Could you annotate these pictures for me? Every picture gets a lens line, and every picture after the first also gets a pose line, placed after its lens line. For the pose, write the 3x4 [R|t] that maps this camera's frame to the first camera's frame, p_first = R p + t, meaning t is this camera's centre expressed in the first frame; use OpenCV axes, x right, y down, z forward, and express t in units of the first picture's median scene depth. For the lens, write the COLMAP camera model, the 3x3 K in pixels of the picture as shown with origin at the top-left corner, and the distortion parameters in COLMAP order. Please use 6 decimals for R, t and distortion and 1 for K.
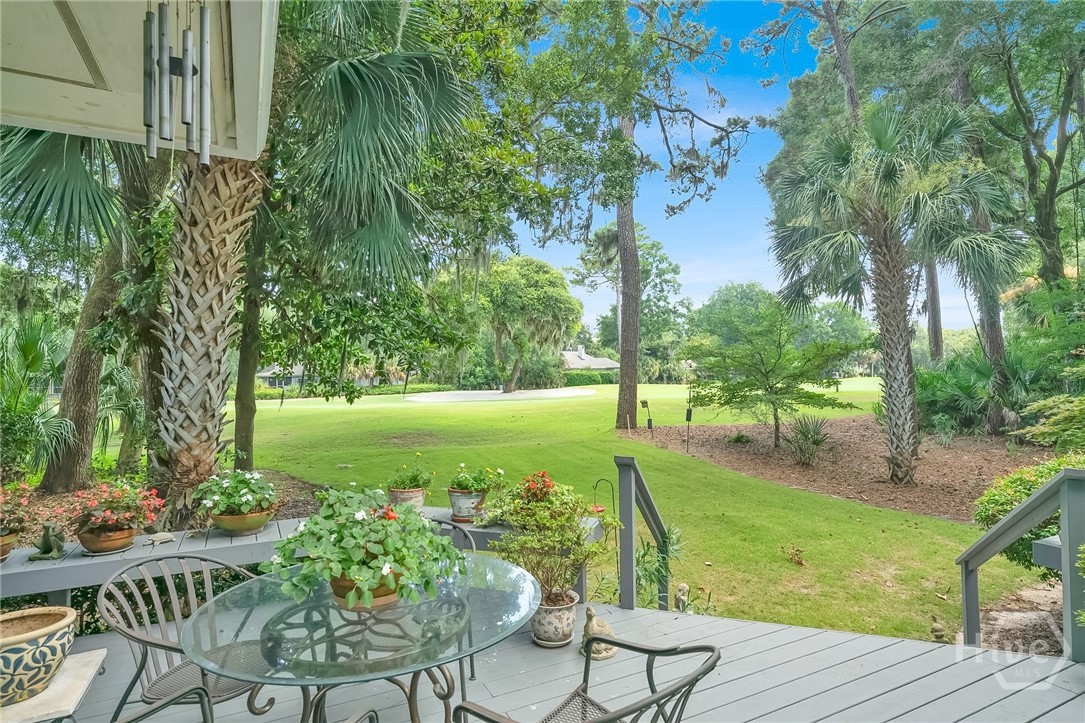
lens RADIAL K [[612.8, 0, 542.5], [0, 612.8, 361.5], [0, 0, 1]] dist [0.001738, 0.011579]
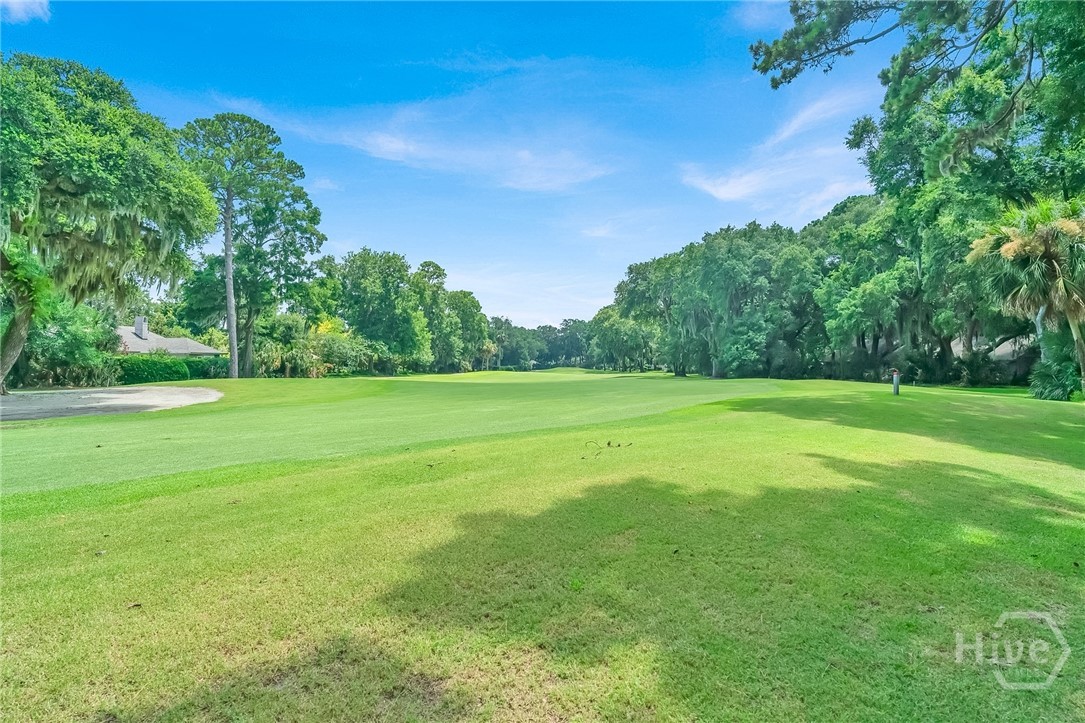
lens RADIAL K [[600.6, 0, 542.5], [0, 600.6, 361.5], [0, 0, 1]] dist [0.007256, 0.009176]
pose [[0.754739, 0.018703, 0.655758, -0.035119], [-0.024390, 0.999702, -0.000441, 0.011584], [-0.655571, -0.015661, 0.754971, 0.299565]]
